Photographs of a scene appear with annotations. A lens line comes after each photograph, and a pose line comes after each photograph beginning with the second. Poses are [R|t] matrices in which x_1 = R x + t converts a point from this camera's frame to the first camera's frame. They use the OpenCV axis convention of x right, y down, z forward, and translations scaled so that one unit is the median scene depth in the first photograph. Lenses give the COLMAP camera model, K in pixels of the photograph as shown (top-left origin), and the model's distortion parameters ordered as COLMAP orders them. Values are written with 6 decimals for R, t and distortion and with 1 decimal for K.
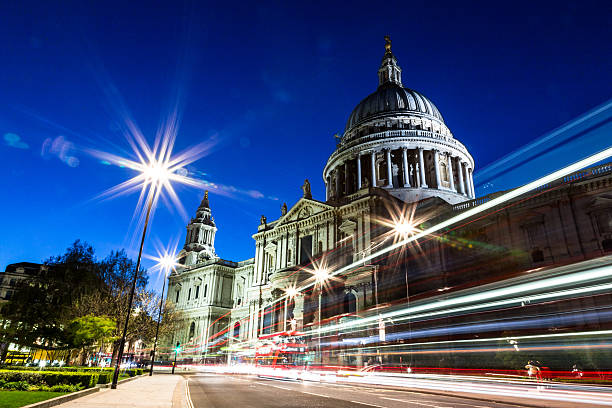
lens RADIAL K [[400.8, 0, 306.0], [0, 400.8, 204.0], [0, 0, 1]] dist [-0.003887, -0.000134]
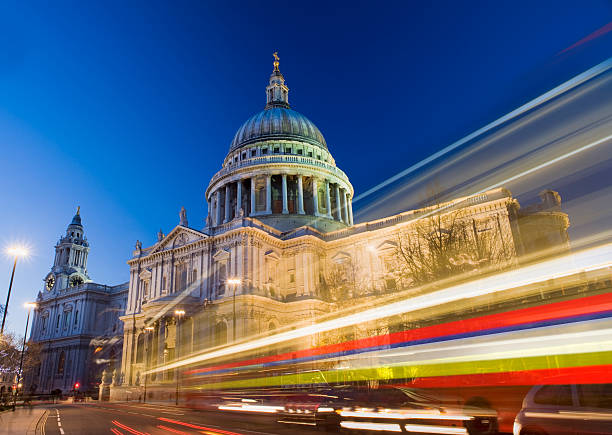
lens RADIAL K [[450.0, 0, 288.0], [0, 450.0, 218.3], [0, 0, 1]] dist [-0.064699, 0.004607]
pose [[0.982064, 0.009836, 0.188289, 0.042805], [-0.013202, 0.999775, 0.016626, -0.046475], [-0.188083, -0.018814, 0.981973, -0.111466]]
